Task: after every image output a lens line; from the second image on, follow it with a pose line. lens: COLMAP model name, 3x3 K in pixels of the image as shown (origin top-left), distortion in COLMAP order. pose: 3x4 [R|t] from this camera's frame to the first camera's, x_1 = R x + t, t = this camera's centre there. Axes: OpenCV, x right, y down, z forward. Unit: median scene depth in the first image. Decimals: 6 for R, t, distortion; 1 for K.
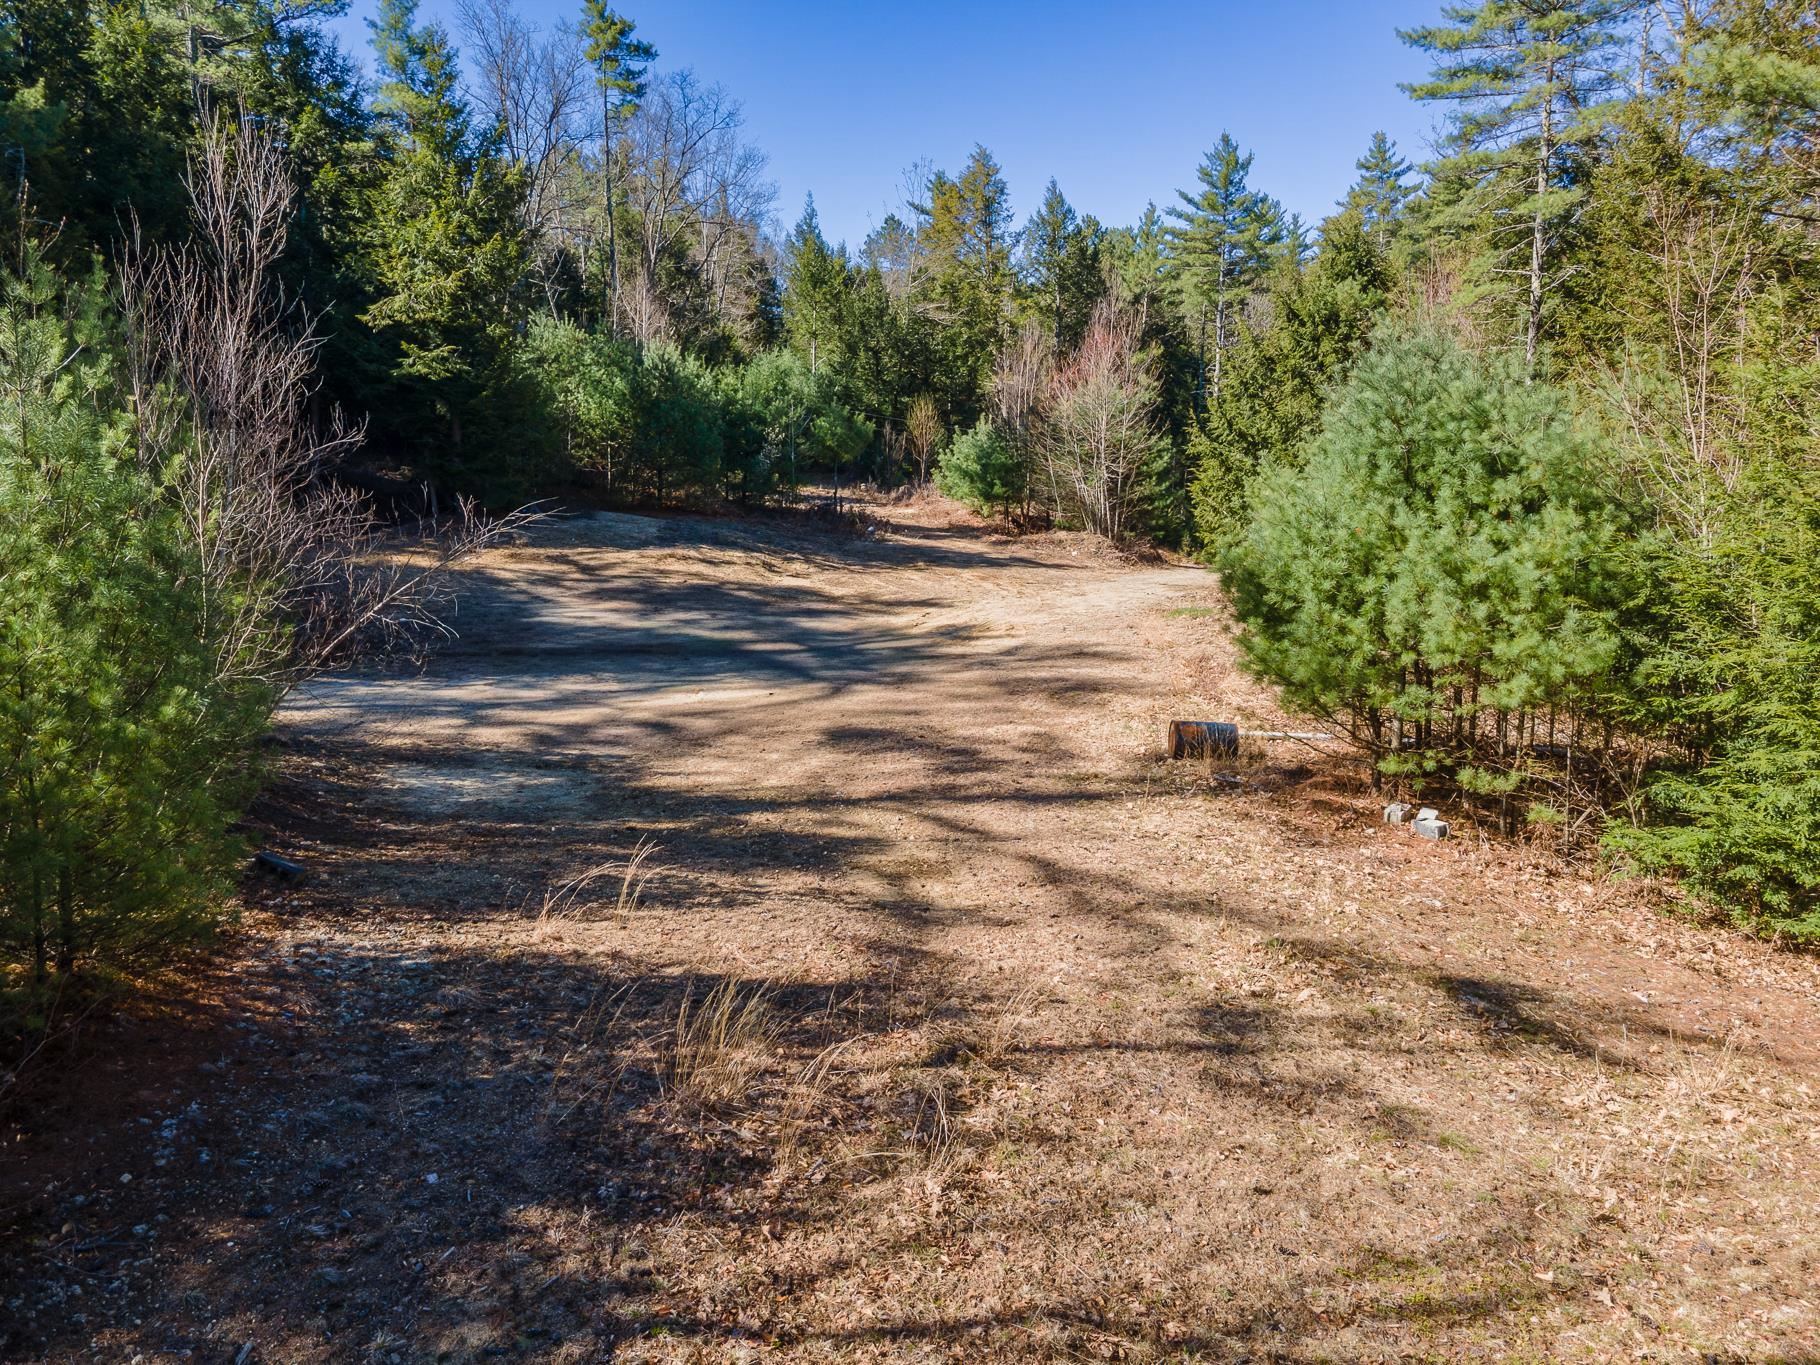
lens RADIAL K [[1395.0, 0, 903.9], [0, 1395.0, 678.5], [0, 0, 1]] dist [0.053615, 0.002427]
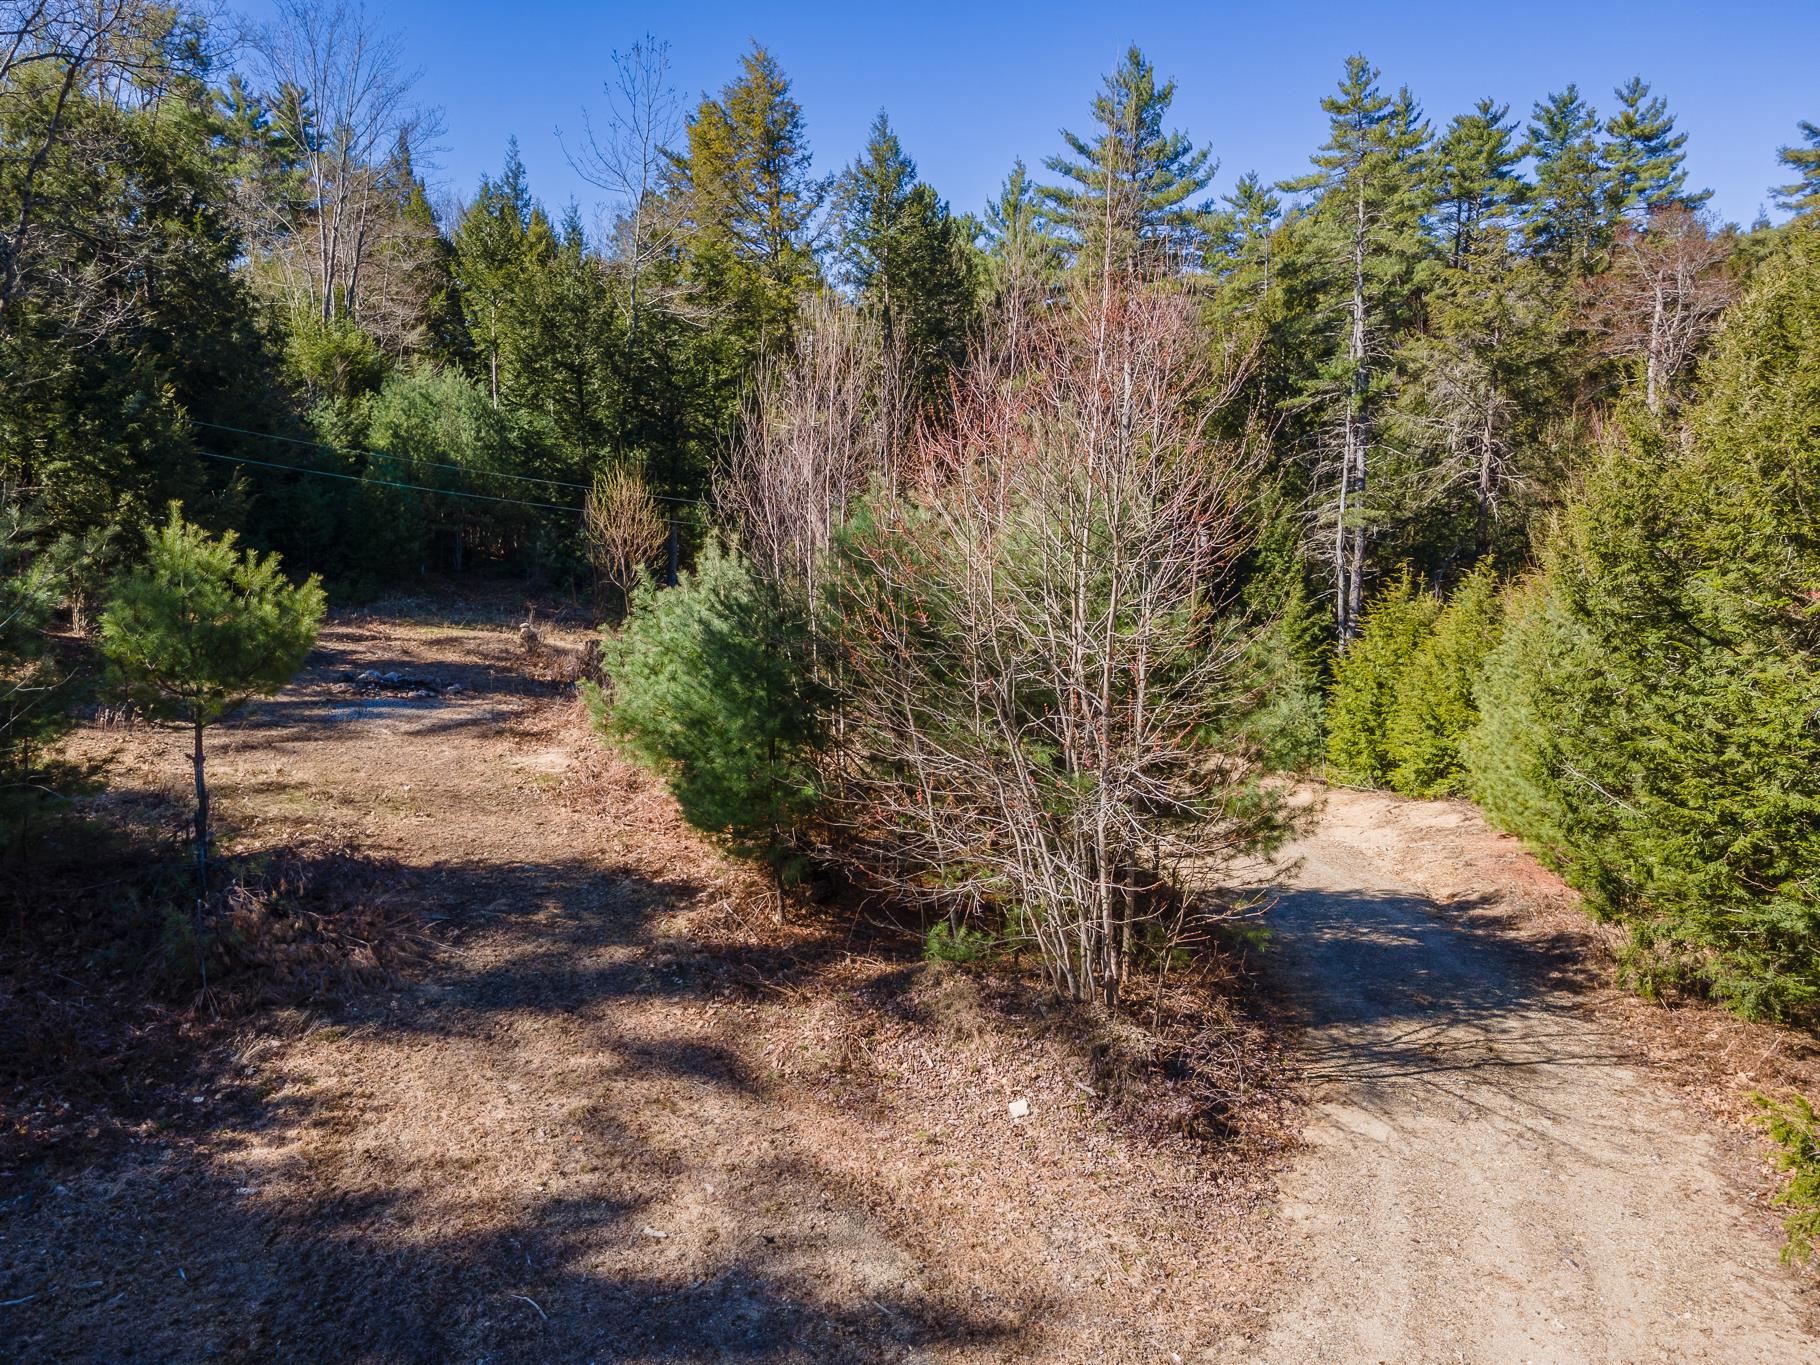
lens RADIAL K [[1333.5, 0, 897.9], [0, 1333.5, 682.8], [0, 0, 1]] dist [0.001479, 0.042005]
pose [[0.992541, -0.020348, 0.120203, 0.038761], [0.020949, 0.999774, -0.003737, -0.092867], [-0.120100, 0.006227, 0.992742, 0.405049]]
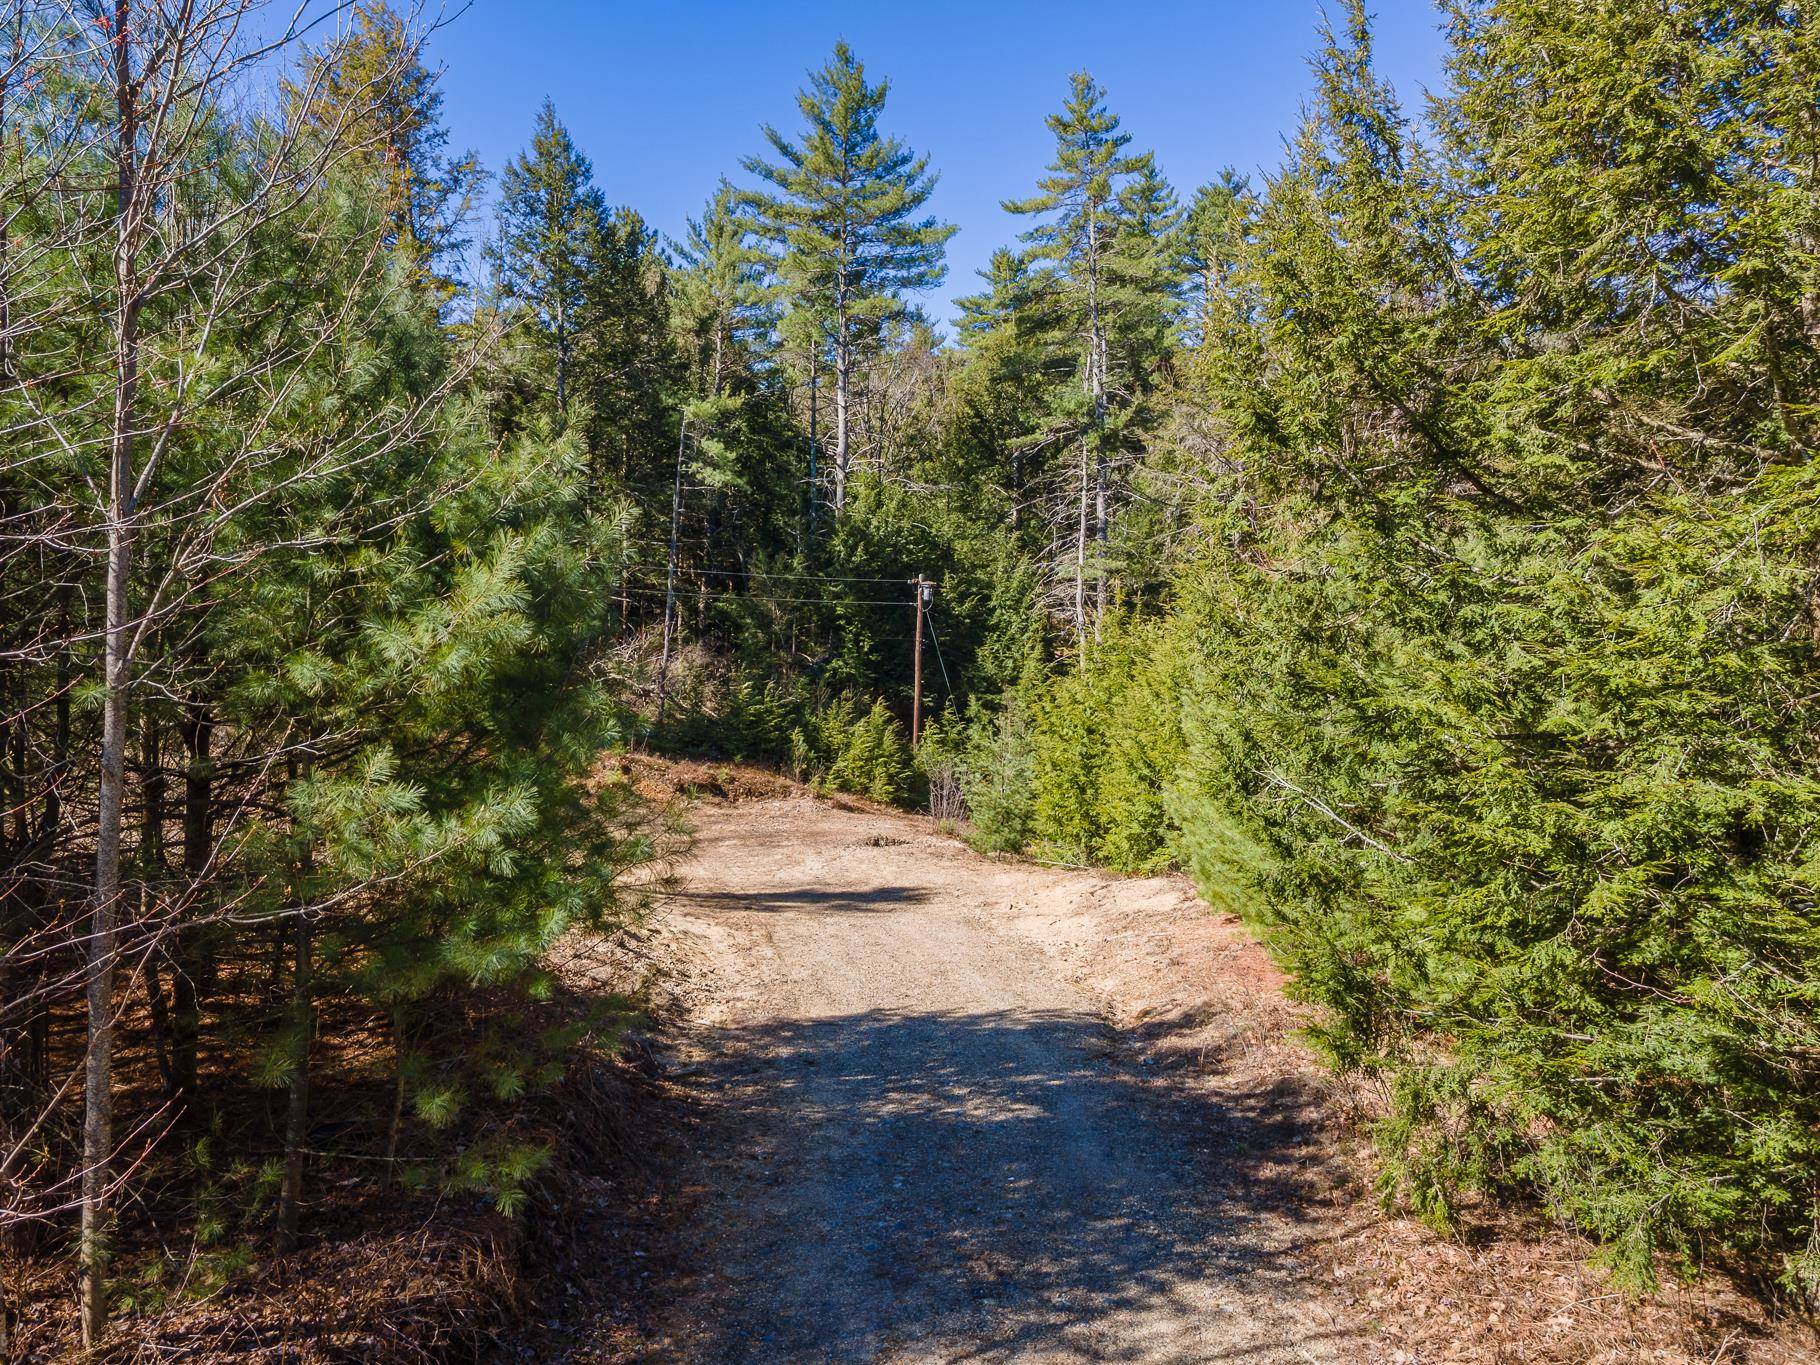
lens RADIAL K [[1333.5, 0, 928.2], [0, 1333.5, 676.0], [0, 0, 1]] dist [0.001479, 0.042005]
pose [[0.958985, -0.013548, 0.283133, 0.105305], [0.039563, 0.995477, -0.086370, -0.078590], [-0.280682, 0.094029, 0.955184, 0.496471]]
